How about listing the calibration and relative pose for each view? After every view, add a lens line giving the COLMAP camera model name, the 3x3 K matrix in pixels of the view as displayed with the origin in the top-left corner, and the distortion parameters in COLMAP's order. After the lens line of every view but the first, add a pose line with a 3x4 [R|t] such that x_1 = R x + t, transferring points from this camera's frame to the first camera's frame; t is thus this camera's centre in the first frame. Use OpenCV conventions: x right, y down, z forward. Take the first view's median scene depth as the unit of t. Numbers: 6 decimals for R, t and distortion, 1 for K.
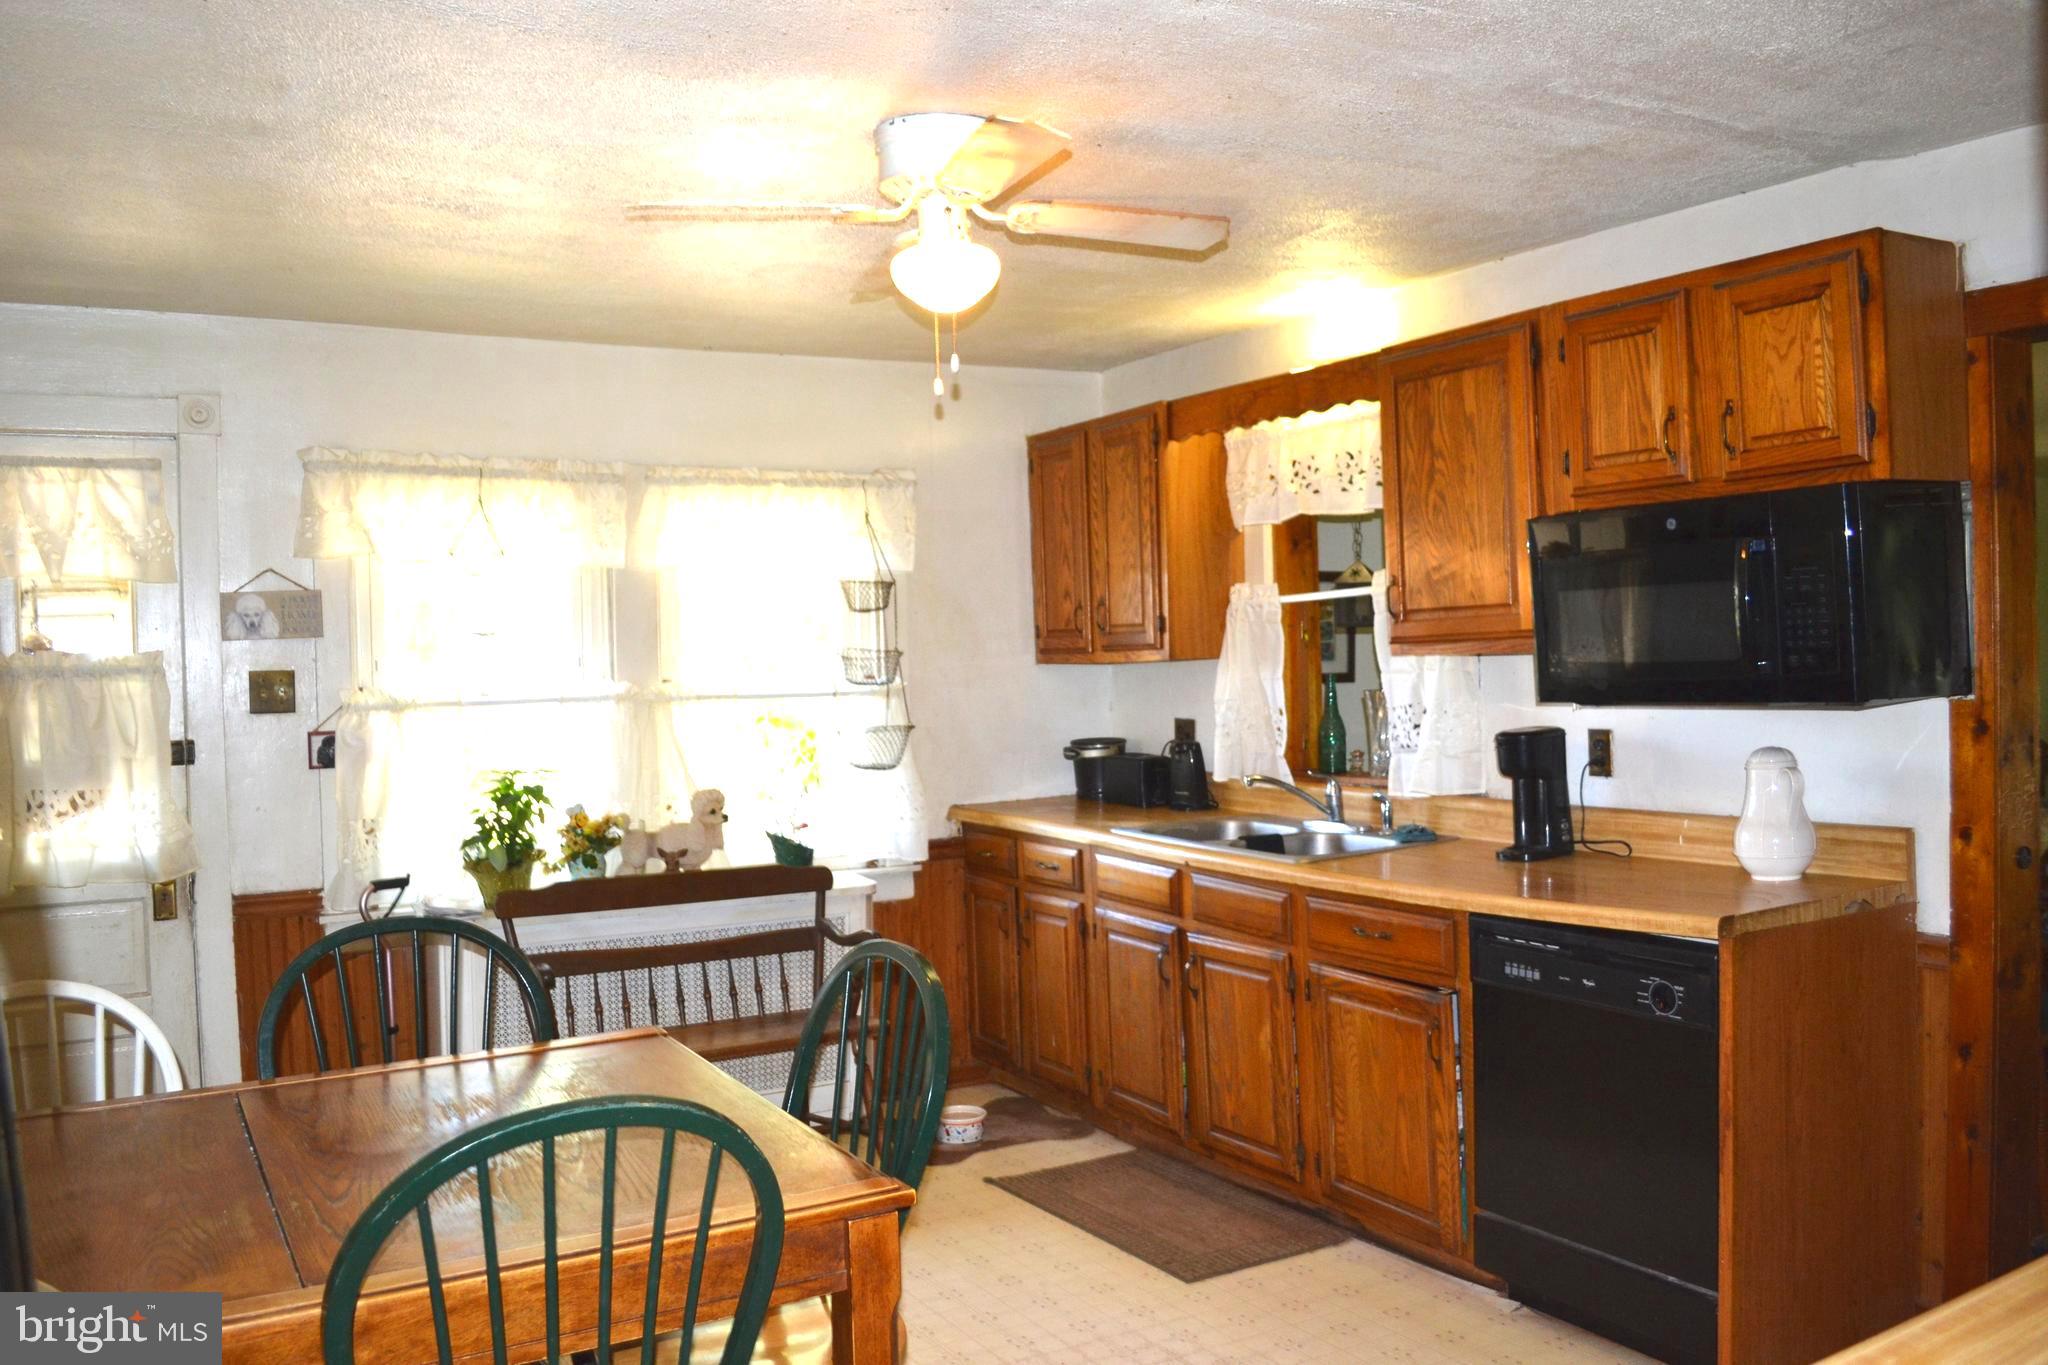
lens RADIAL K [[1636.9, 0, 1011.0], [0, 1636.9, 684.4], [0, 0, 1]] dist [-0.080095, 0.001445]
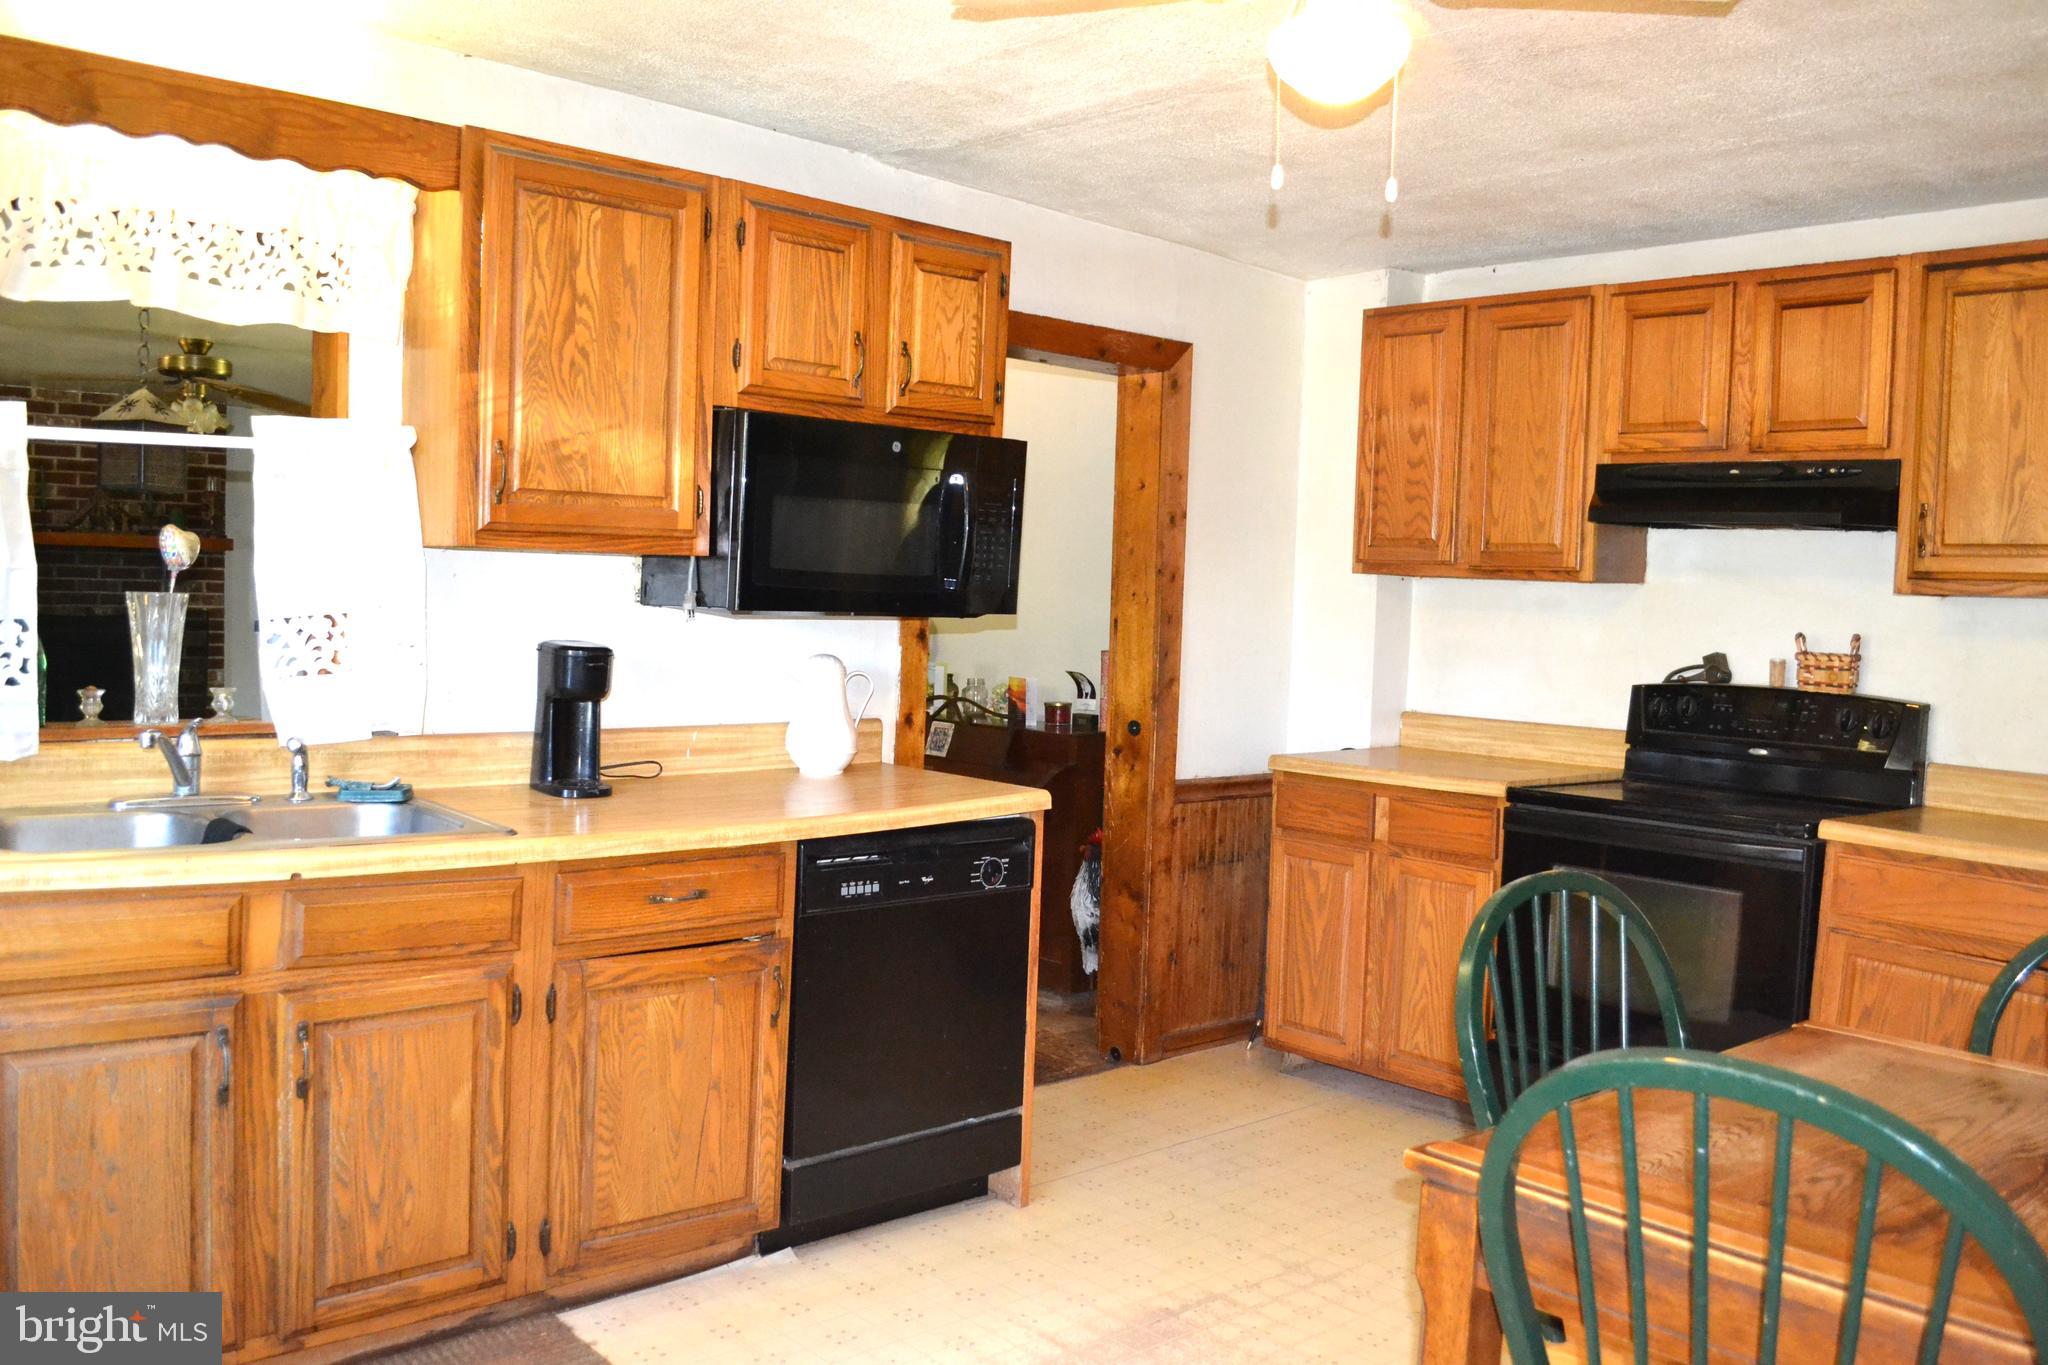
lens RADIAL K [[1636.9, 0, 1004.8], [0, 1636.9, 689.4], [0, 0, 1]] dist [-0.080095, 0.001445]
pose [[-0.188745, -0.033322, 0.981461, -0.555002], [-0.009651, 0.999439, 0.032076, 0.021975], [-0.981979, -0.003418, -0.188960, 0.928289]]
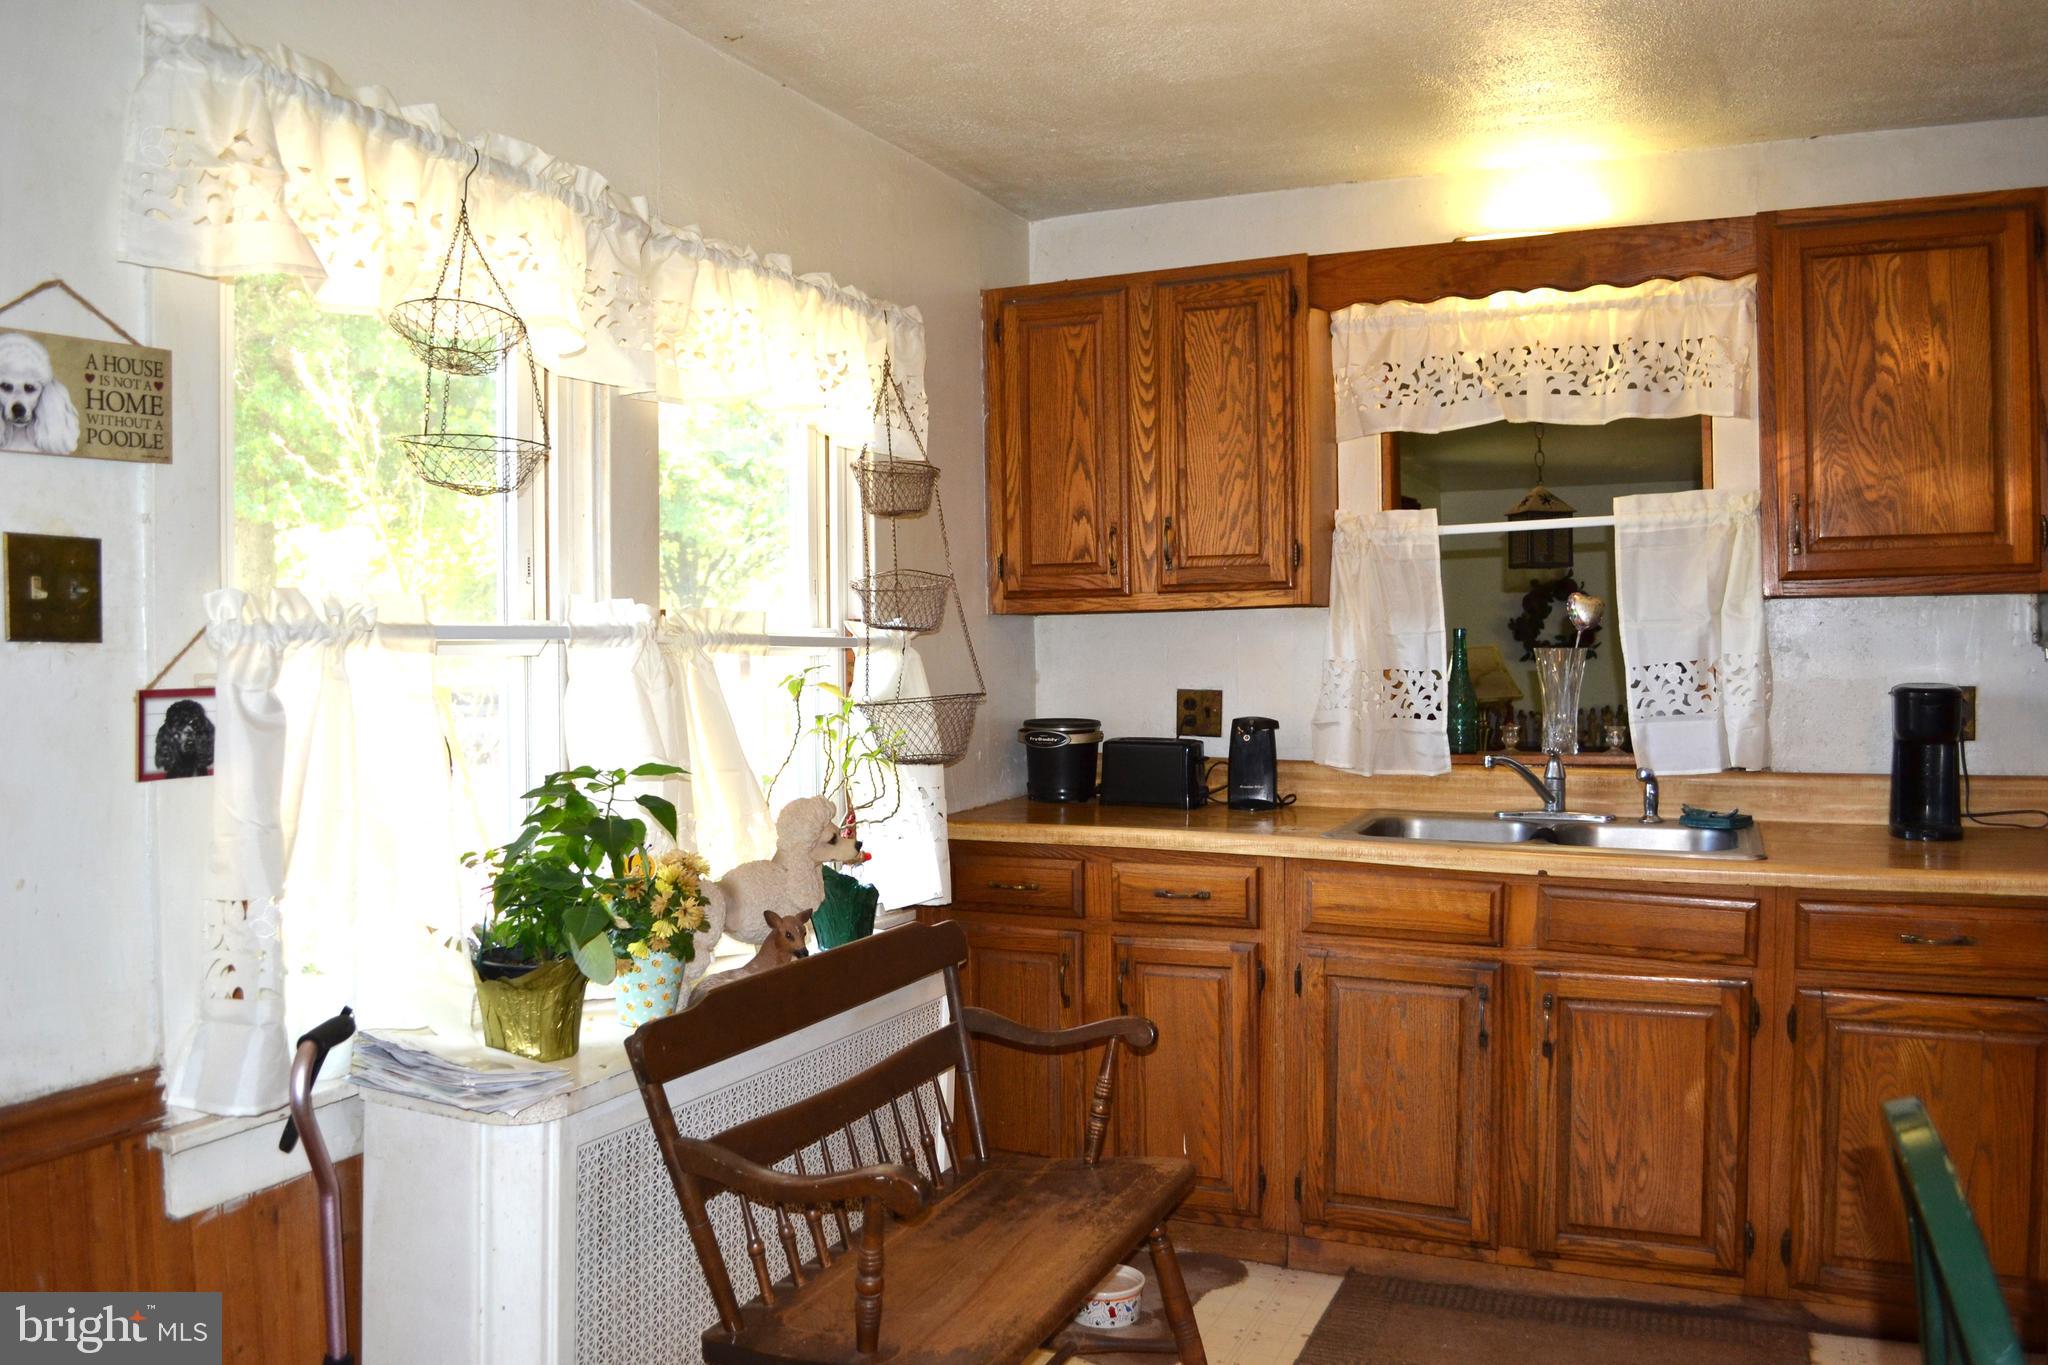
lens RADIAL K [[1636.9, 0, 1015.5], [0, 1636.9, 690.7], [0, 0, 1]] dist [-0.080095, 0.001445]
pose [[0.806827, 0.004827, 0.590769, -0.551996], [-0.001553, 0.999980, -0.006050, 0.035529], [-0.590786, 0.003964, 0.806818, 0.600653]]
